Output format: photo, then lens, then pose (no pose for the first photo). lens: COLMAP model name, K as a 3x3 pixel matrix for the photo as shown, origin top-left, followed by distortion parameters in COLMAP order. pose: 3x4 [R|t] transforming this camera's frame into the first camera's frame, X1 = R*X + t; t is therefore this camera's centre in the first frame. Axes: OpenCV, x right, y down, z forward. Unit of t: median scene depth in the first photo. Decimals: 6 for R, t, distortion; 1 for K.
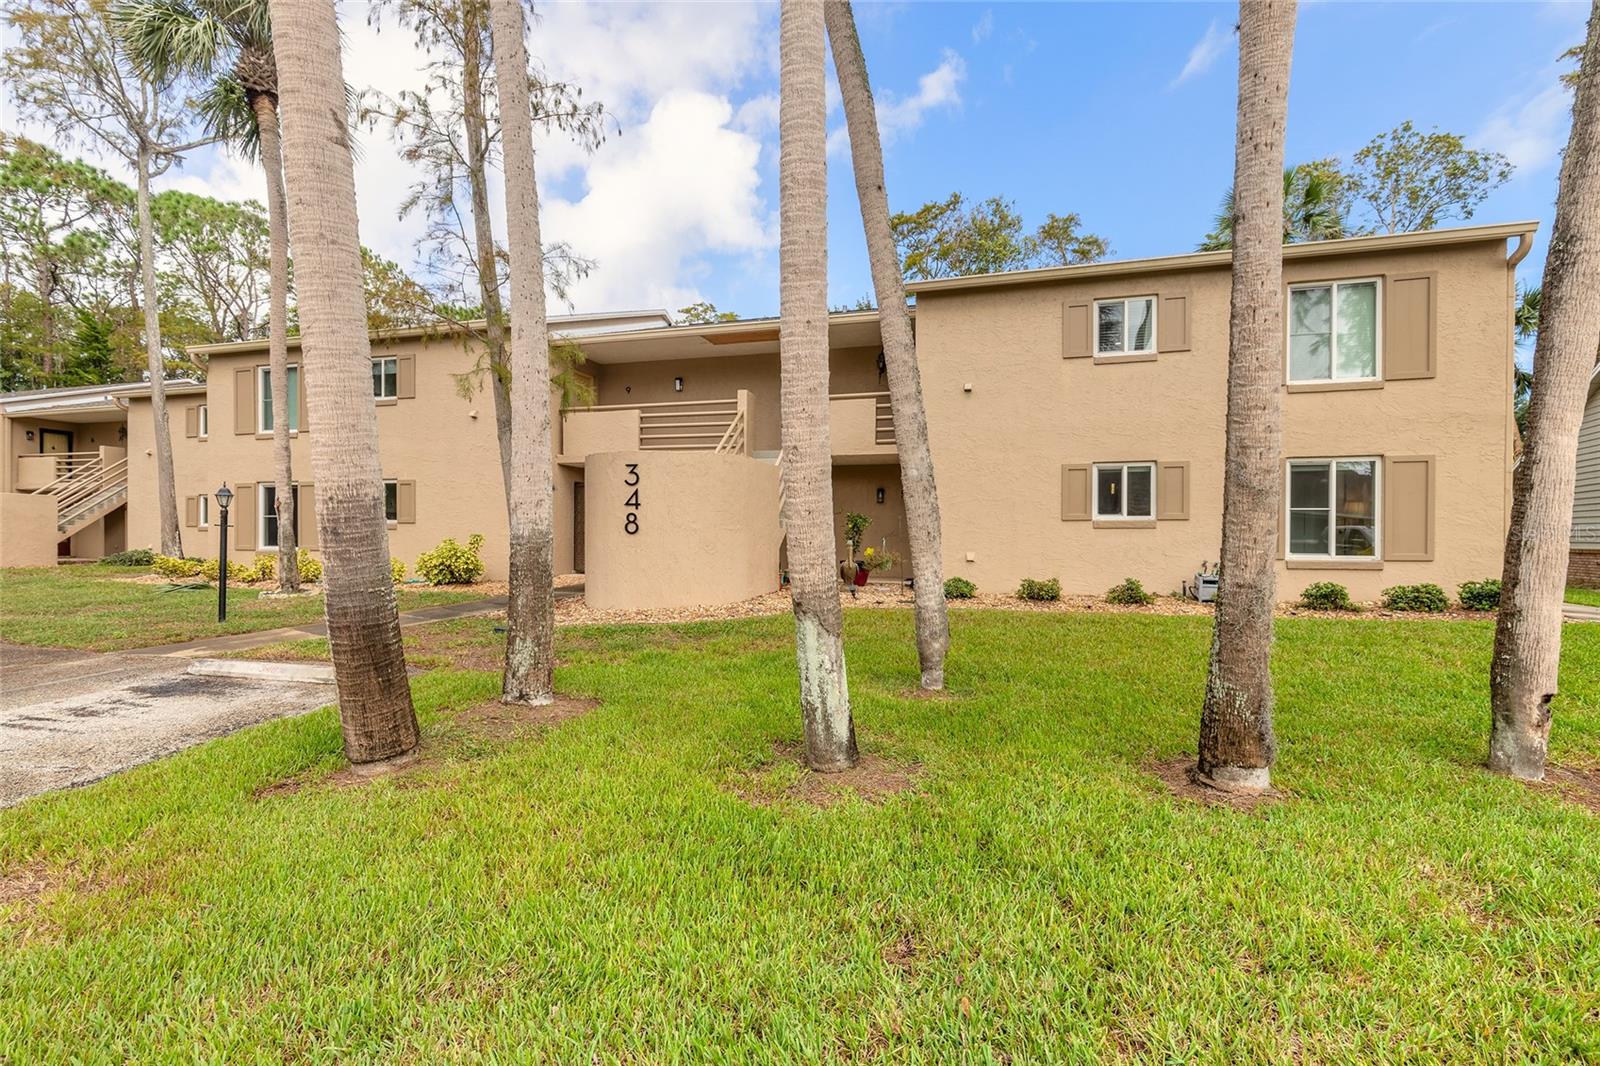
lens RADIAL K [[735.8, 0, 800.5], [0, 735.8, 531.0], [0, 0, 1]] dist [0.002087, -0.000607]
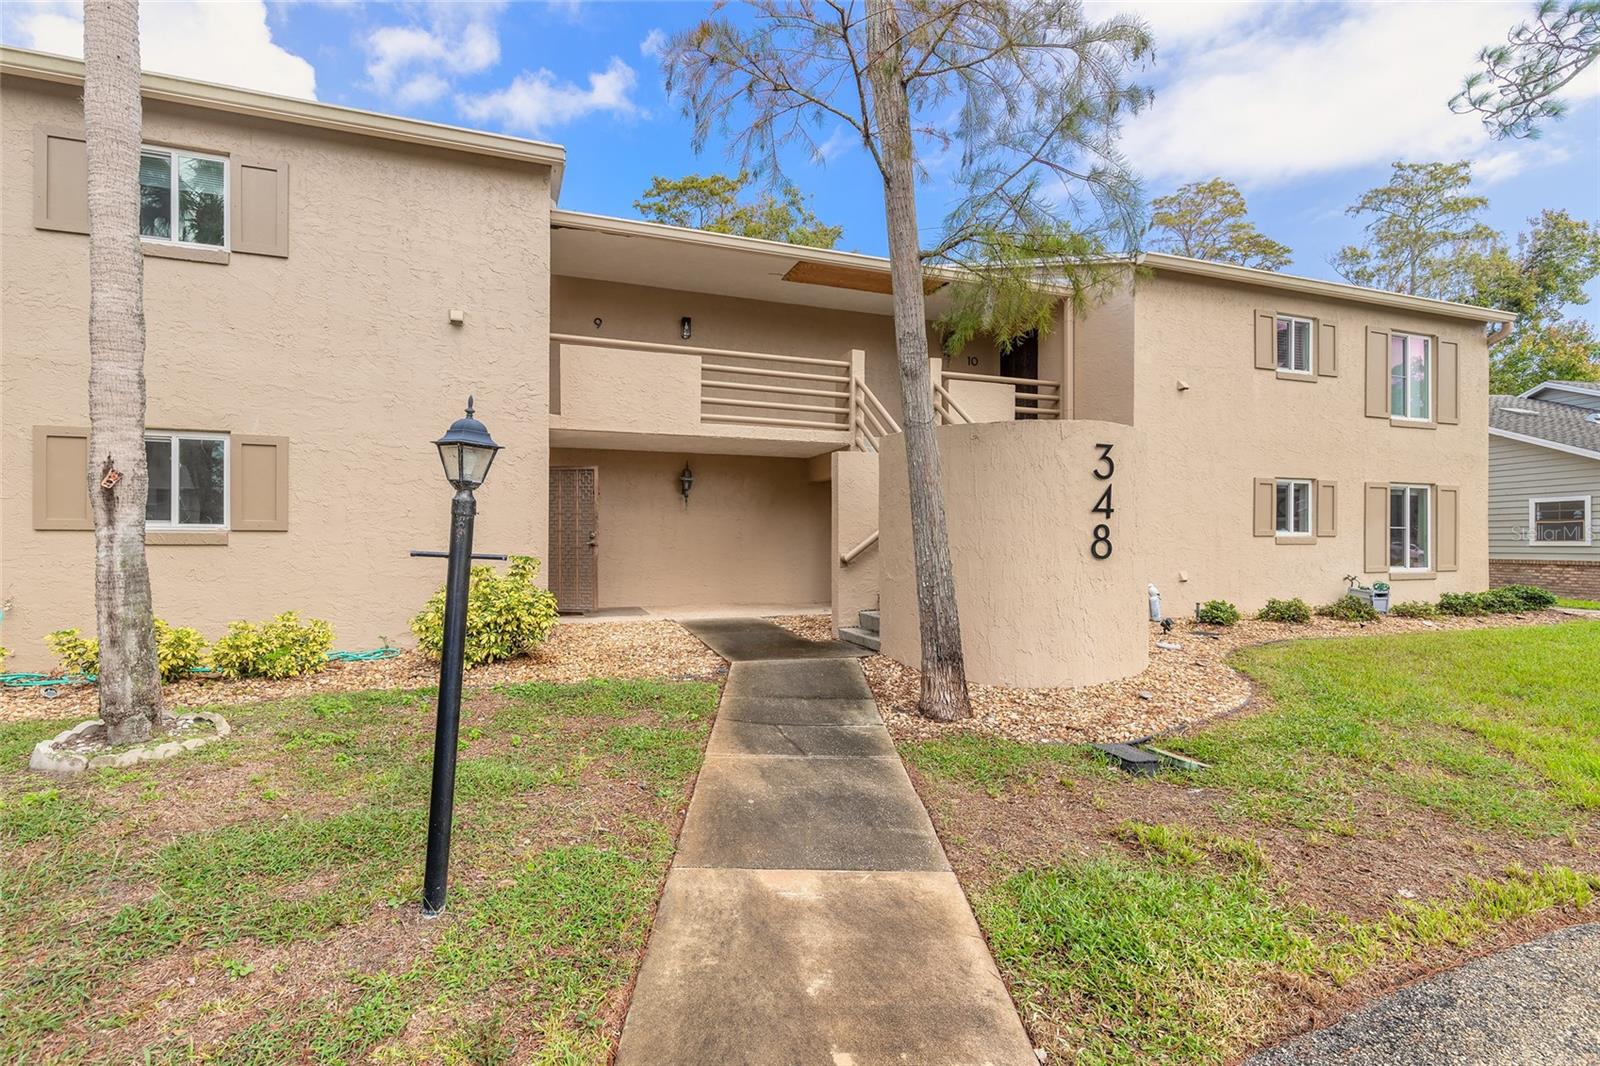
lens RADIAL K [[735.8, 0, 805.9], [0, 735.8, 540.3], [0, 0, 1]] dist [0.002087, -0.000607]
pose [[0.811114, 0.000045, 0.584889, -0.736323], [-0.002332, 0.999992, 0.003157, -0.011944], [-0.584884, -0.003924, 0.811108, 0.607456]]
